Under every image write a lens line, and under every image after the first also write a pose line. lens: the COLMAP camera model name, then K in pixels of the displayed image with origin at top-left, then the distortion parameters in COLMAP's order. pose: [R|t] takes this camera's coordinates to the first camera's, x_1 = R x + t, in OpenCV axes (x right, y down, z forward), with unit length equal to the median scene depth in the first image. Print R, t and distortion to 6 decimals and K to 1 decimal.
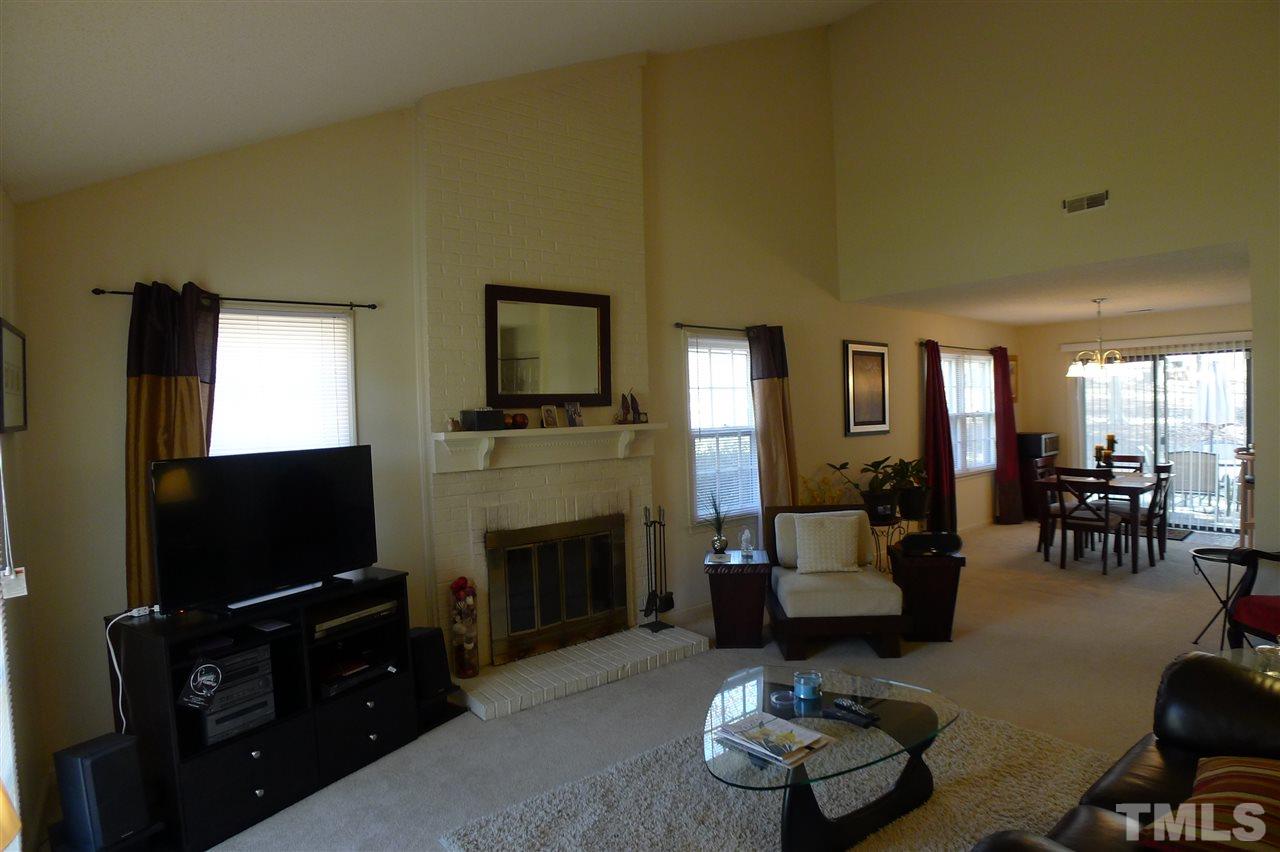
lens RADIAL K [[673.4, 0, 643.2], [0, 673.4, 430.6], [0, 0, 1]] dist [-0.119493, 0.040727]
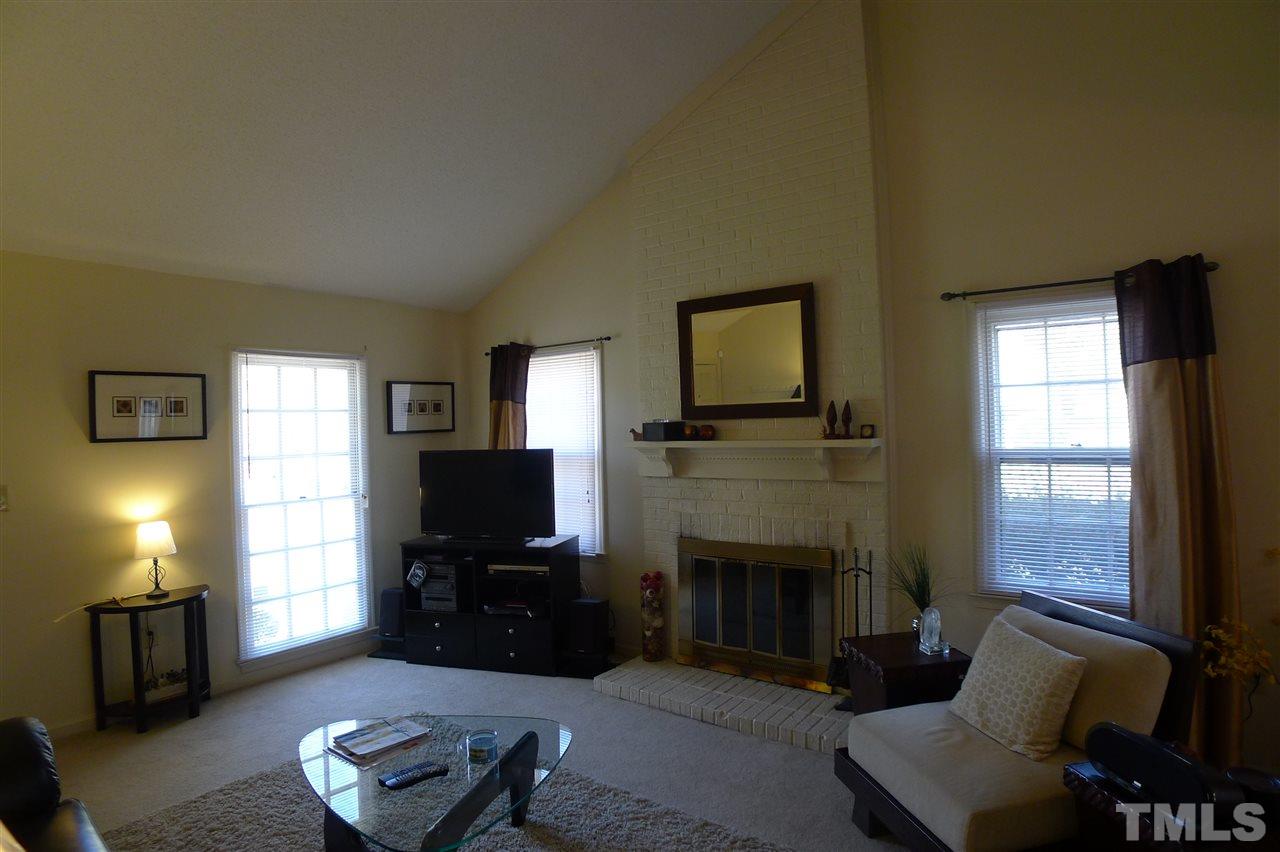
lens RADIAL K [[674.3, 0, 640.0], [0, 674.3, 426.0], [0, 0, 1]] dist [-0.114729, 0.033673]
pose [[0.263441, 0.026629, -0.964308, 0.630047], [-0.007681, 0.999645, 0.025506, -0.040356], [0.964645, 0.000688, 0.263552, 0.533379]]
